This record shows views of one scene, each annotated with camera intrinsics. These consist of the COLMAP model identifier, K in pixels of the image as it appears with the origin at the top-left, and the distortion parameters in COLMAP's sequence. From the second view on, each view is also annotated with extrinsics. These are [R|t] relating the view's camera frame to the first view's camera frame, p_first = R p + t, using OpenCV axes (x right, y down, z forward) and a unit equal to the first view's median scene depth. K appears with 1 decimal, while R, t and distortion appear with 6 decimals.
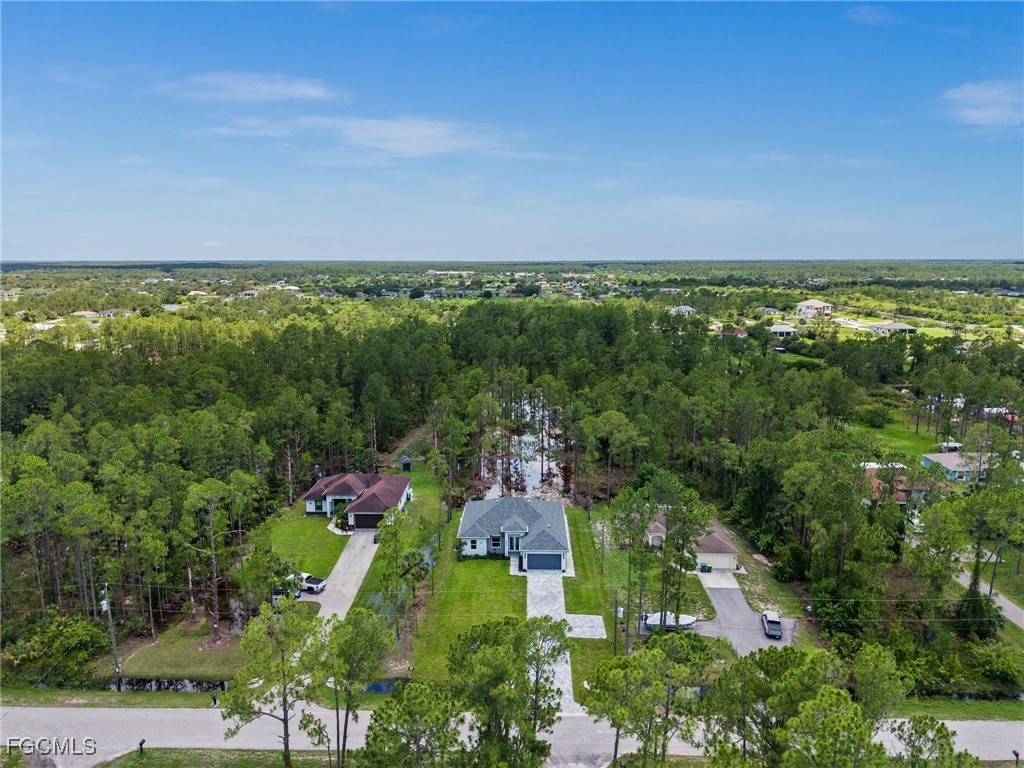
lens RADIAL K [[698.1, 0, 512.0], [0, 698.1, 384.0], [0, 0, 1]] dist [0.037360, -0.040135]
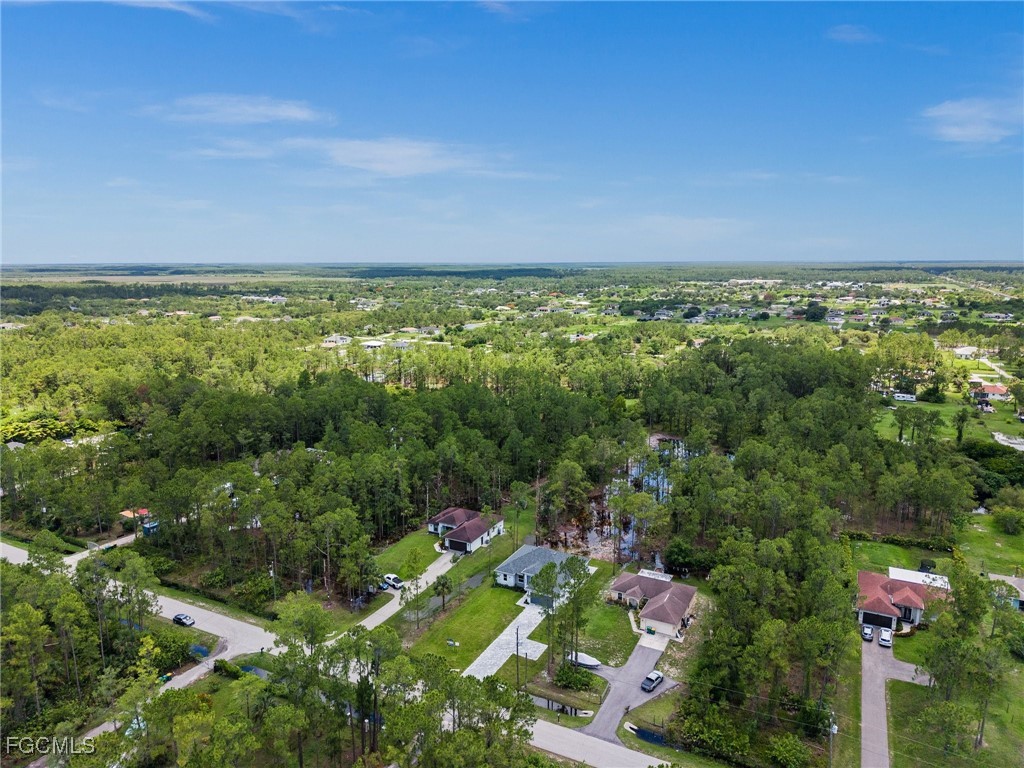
lens RADIAL K [[698.1, 0, 512.0], [0, 698.1, 384.0], [0, 0, 1]] dist [0.037360, -0.040135]
pose [[0.898113, 0.078406, -0.432720, 0.519134], [-0.076267, 0.996837, 0.022328, -0.187057], [0.433102, 0.012949, 0.901252, -0.272154]]
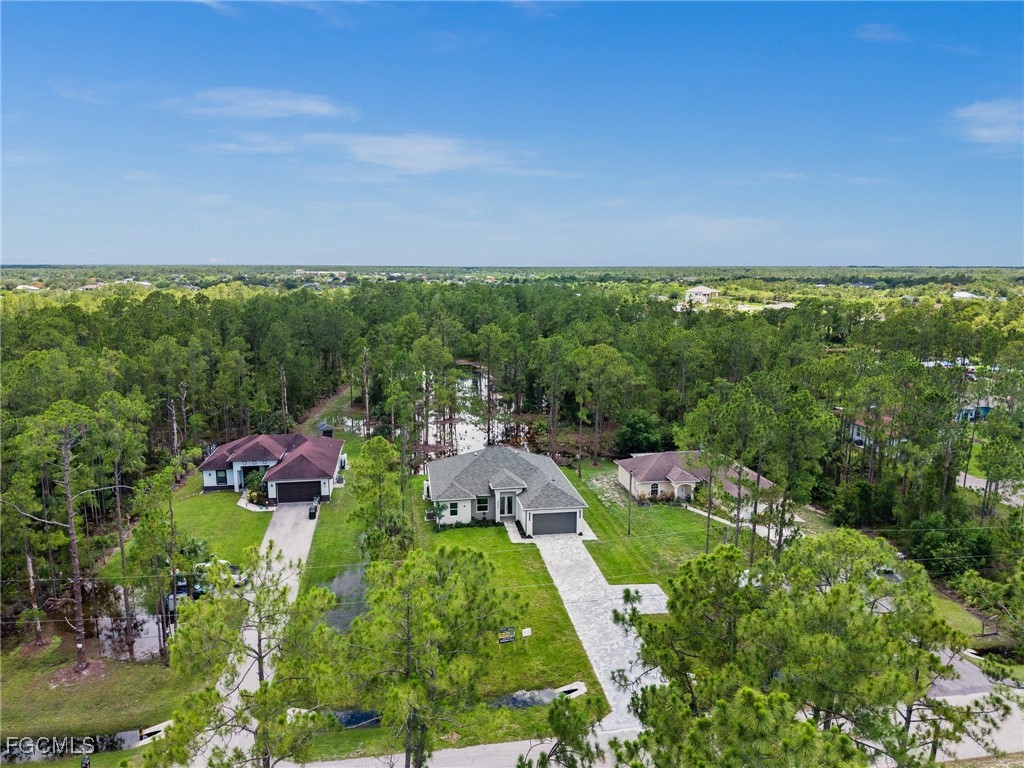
lens RADIAL K [[698.1, 0, 512.0], [0, 698.1, 384.0], [0, 0, 1]] dist [0.037360, -0.040135]
pose [[0.983209, -0.027844, 0.180345, -0.118212], [0.030076, 0.999501, -0.009653, 0.101518], [-0.179987, 0.014915, 0.983556, 0.248639]]
